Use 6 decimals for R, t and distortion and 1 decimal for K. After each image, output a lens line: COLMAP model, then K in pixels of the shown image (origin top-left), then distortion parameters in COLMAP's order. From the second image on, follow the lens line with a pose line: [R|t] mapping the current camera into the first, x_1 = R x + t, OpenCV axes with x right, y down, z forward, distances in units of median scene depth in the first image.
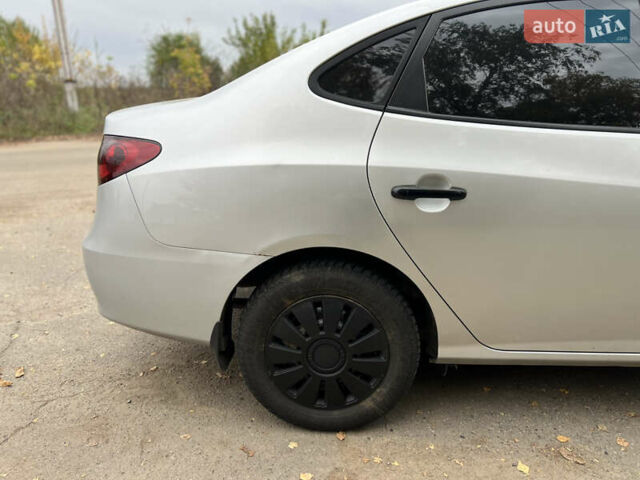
lens RADIAL K [[482.6, 0, 320.0], [0, 482.6, 240.0], [0, 0, 1]] dist [0.051972, -0.055763]
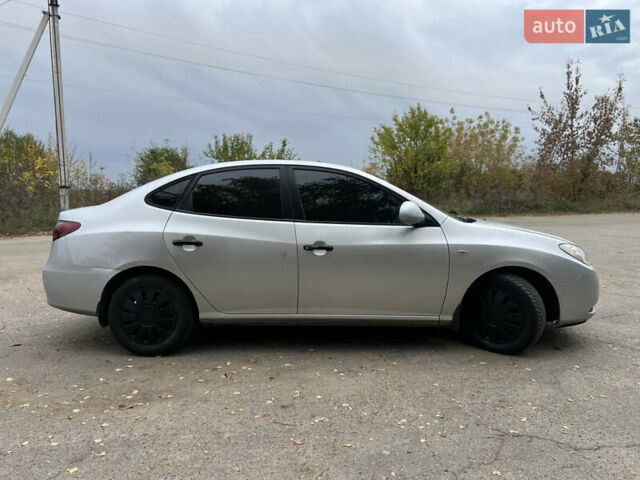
lens RADIAL K [[482.6, 0, 320.0], [0, 482.6, 240.0], [0, 0, 1]] dist [0.051972, -0.055763]
pose [[0.999795, 0.006555, 0.019181, 0.695418], [-0.002523, 0.979151, -0.203118, 0.315353], [-0.020113, 0.203027, 0.978966, -1.164675]]
